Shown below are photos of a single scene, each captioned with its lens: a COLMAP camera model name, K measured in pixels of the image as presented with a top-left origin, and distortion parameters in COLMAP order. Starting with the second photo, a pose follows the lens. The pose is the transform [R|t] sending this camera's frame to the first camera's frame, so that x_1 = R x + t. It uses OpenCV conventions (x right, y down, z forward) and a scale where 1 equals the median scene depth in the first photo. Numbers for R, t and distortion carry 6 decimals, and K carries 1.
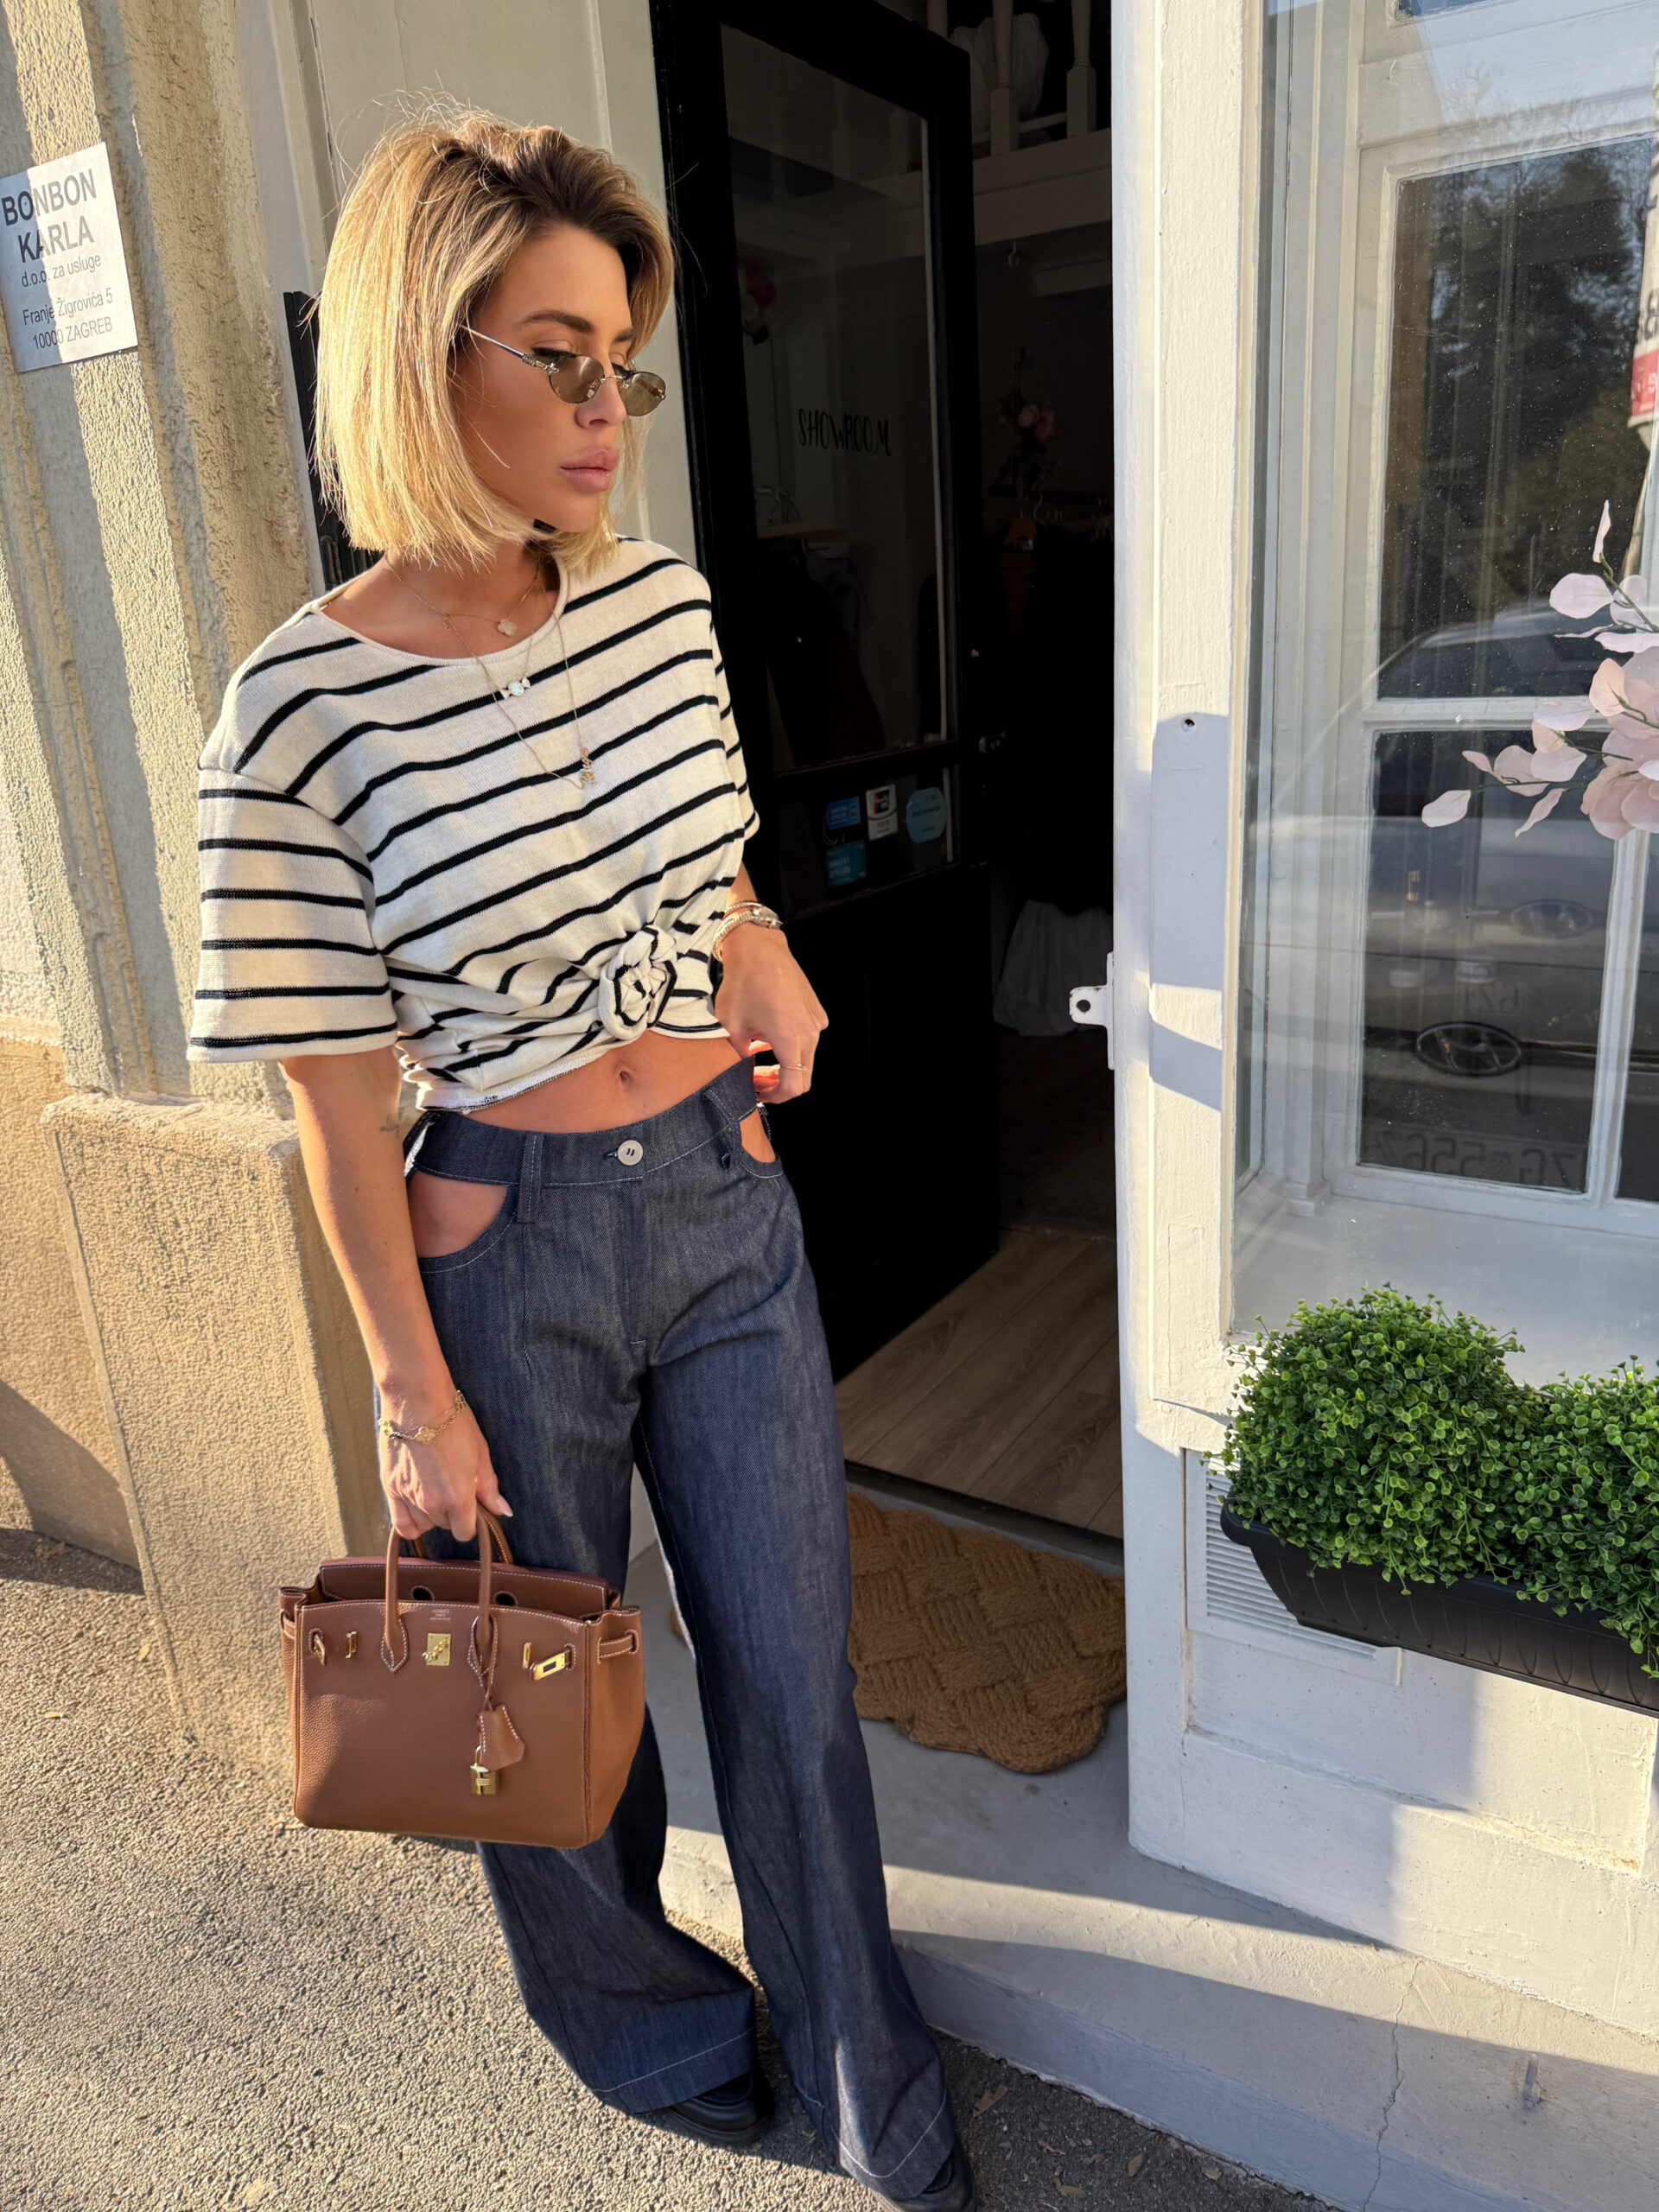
lens RADIAL K [[1531.1, 0, 818.3], [0, 1531.1, 1067.7], [0, 0, 1]] dist [-0.007668, -0.023851]
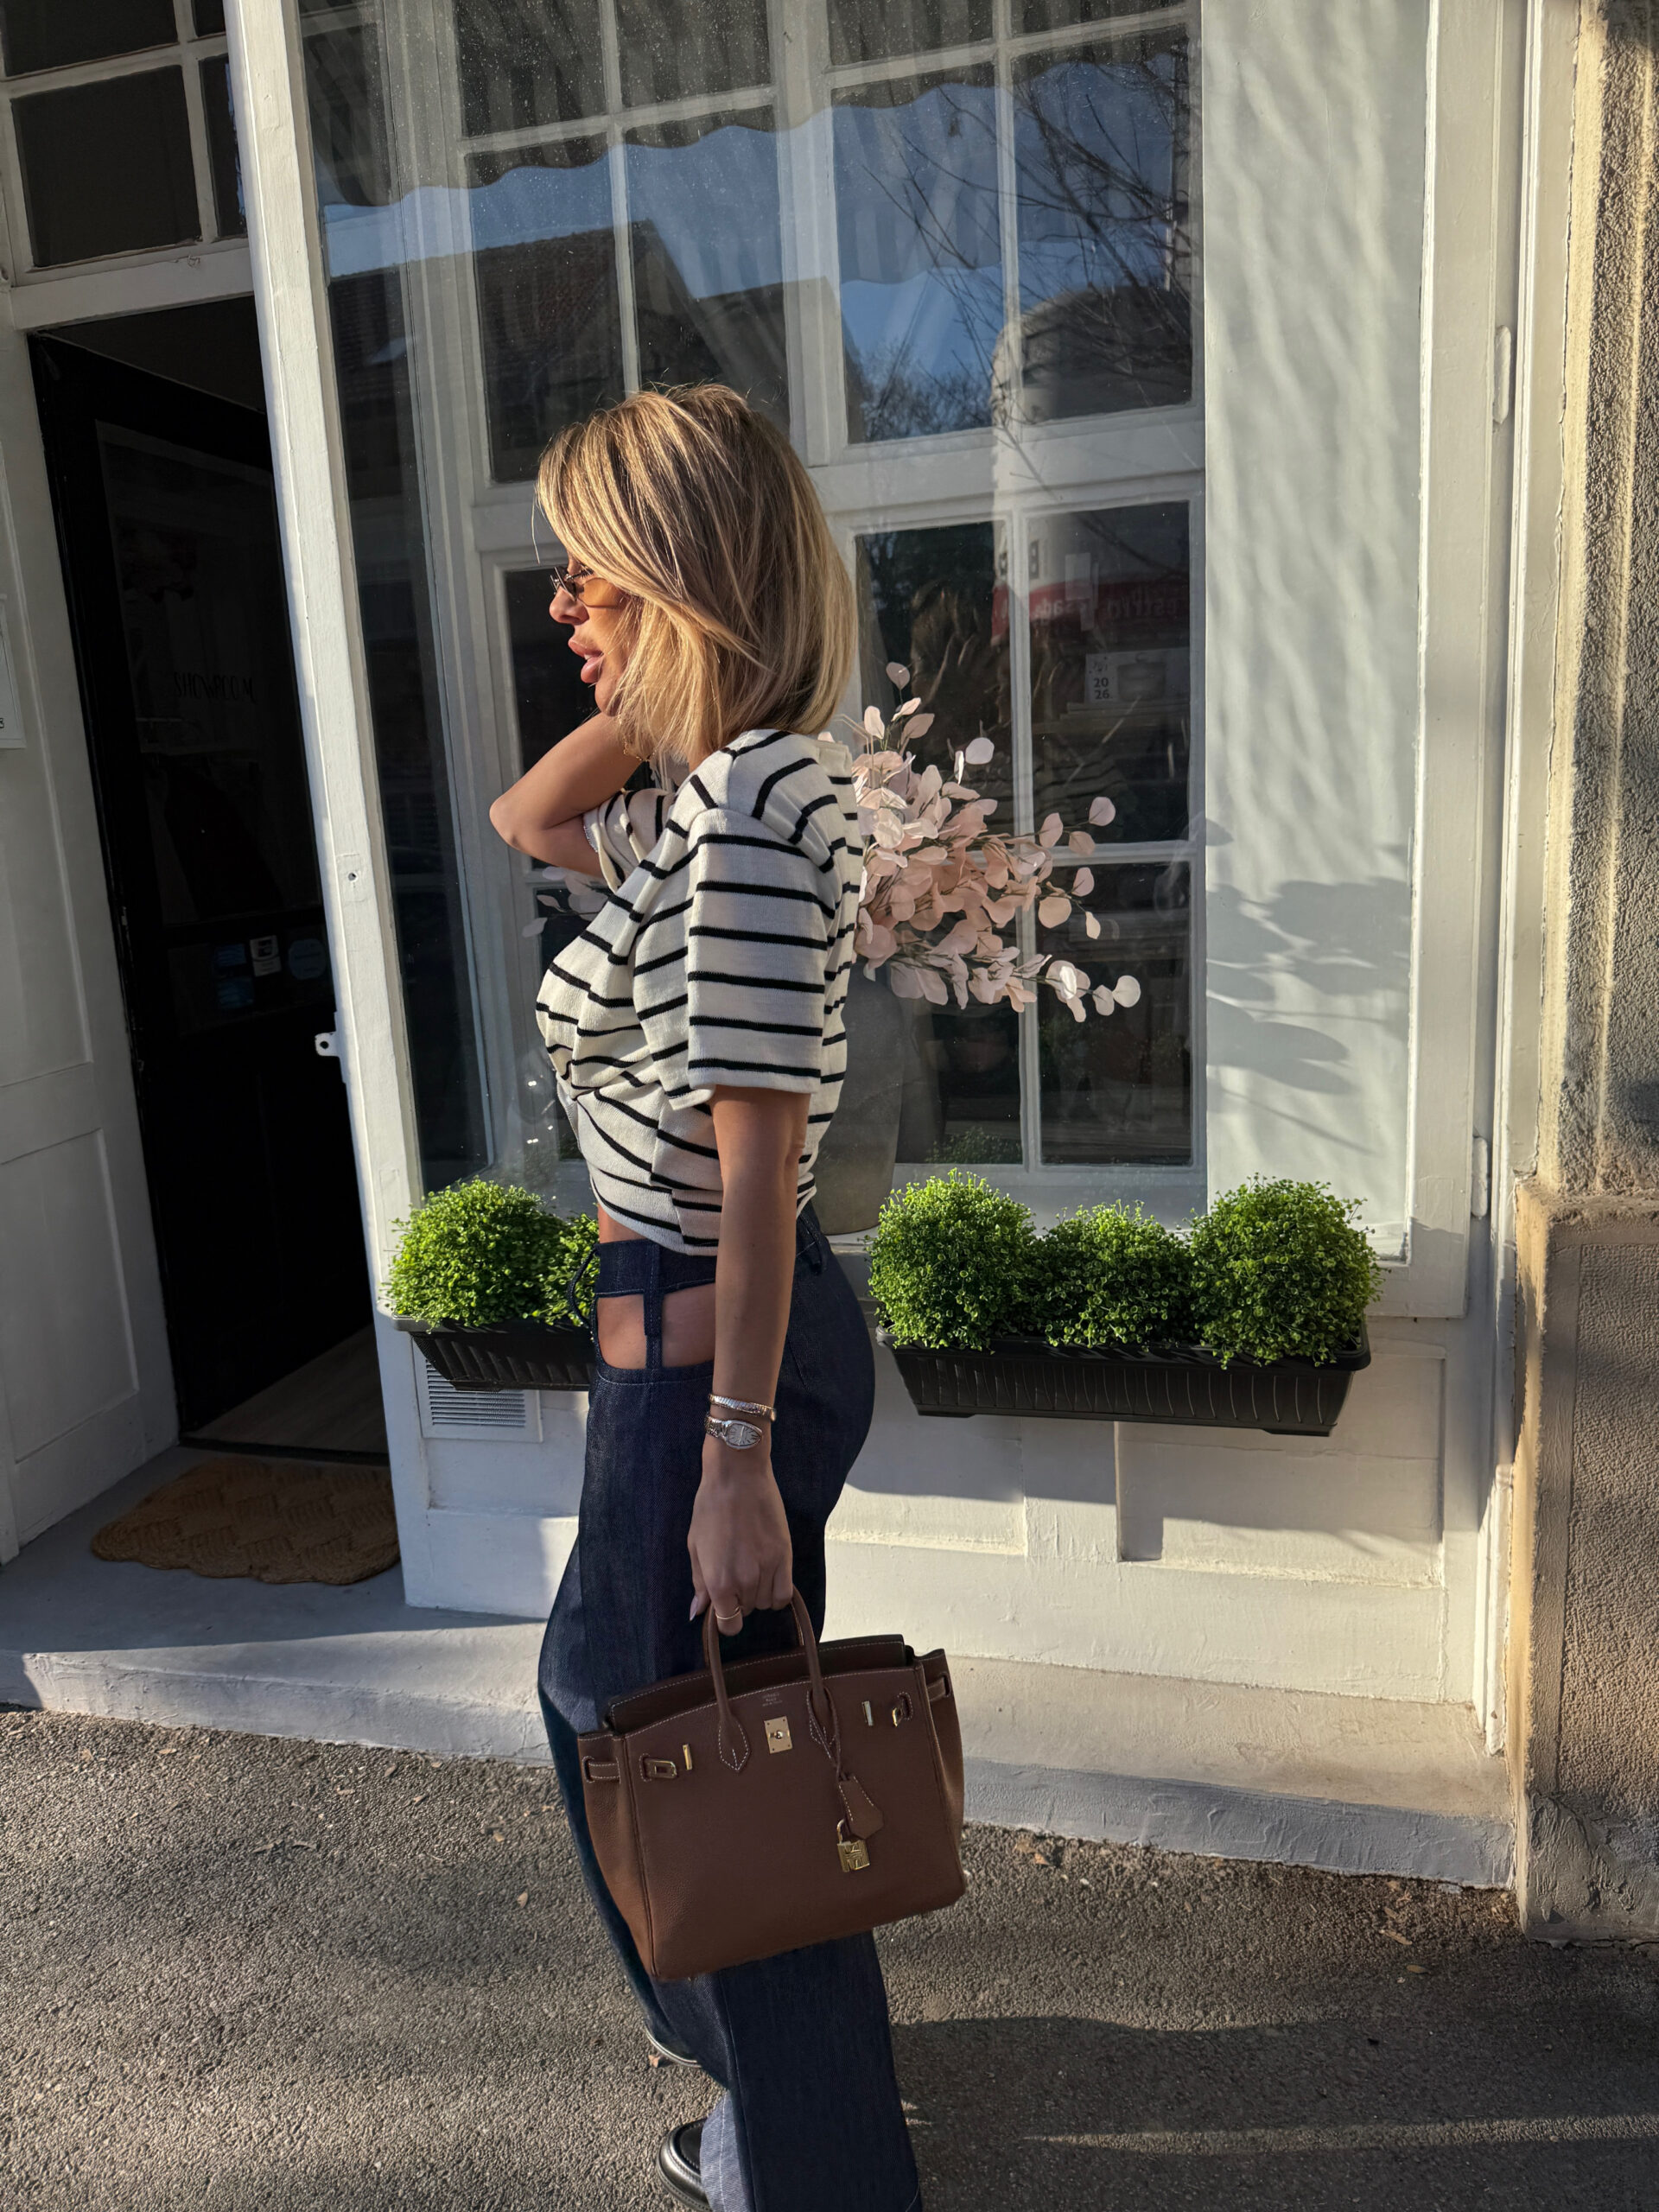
lens RADIAL K [[1541.6, 0, 832.4], [0, 1541.6, 1037.4], [0, 0, 1]] dist [0.010031, -0.003693]
pose [[0.955742, -0.042803, 0.291076, 0.197264], [0.082999, 0.988401, -0.127181, 0.193928], [-0.282256, 0.145712, 0.948209, -0.684929]]
